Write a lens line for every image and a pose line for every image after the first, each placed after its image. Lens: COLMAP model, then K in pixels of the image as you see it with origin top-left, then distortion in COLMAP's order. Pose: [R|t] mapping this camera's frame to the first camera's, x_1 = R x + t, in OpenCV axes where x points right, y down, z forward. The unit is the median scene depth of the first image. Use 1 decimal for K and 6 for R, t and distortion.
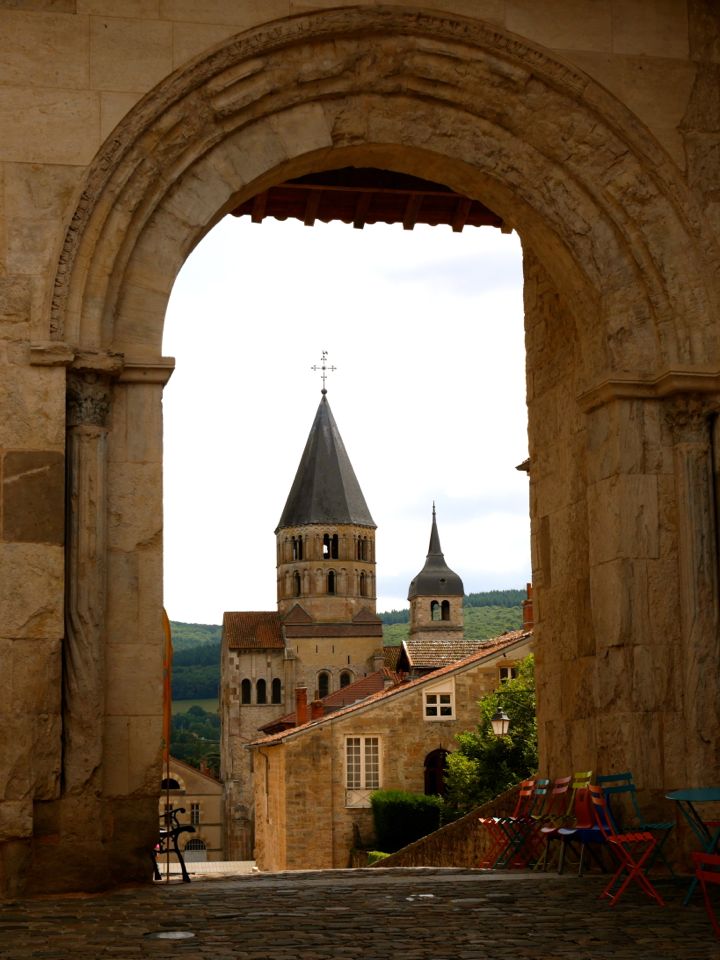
lens RADIAL K [[1793.4, 0, 360.0], [0, 1793.4, 481.0], [0, 0, 1]] dist [0.017150, 0.000000]
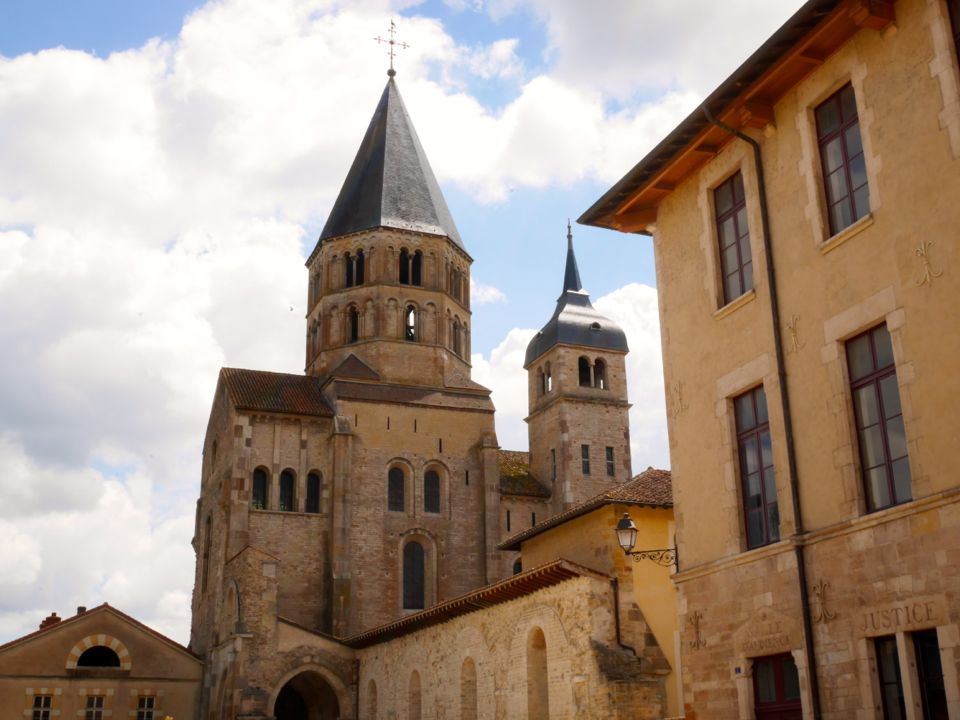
lens RADIAL K [[1152.8, 0, 479.4], [0, 1152.8, 357.3], [0, 0, 1]] dist [-0.032755, 0.000000]
pose [[0.969662, 0.080206, 0.230915, -0.082952], [-0.034456, 0.980054, -0.195720, 0.144418], [-0.242007, 0.181826, 0.953085, 0.632608]]
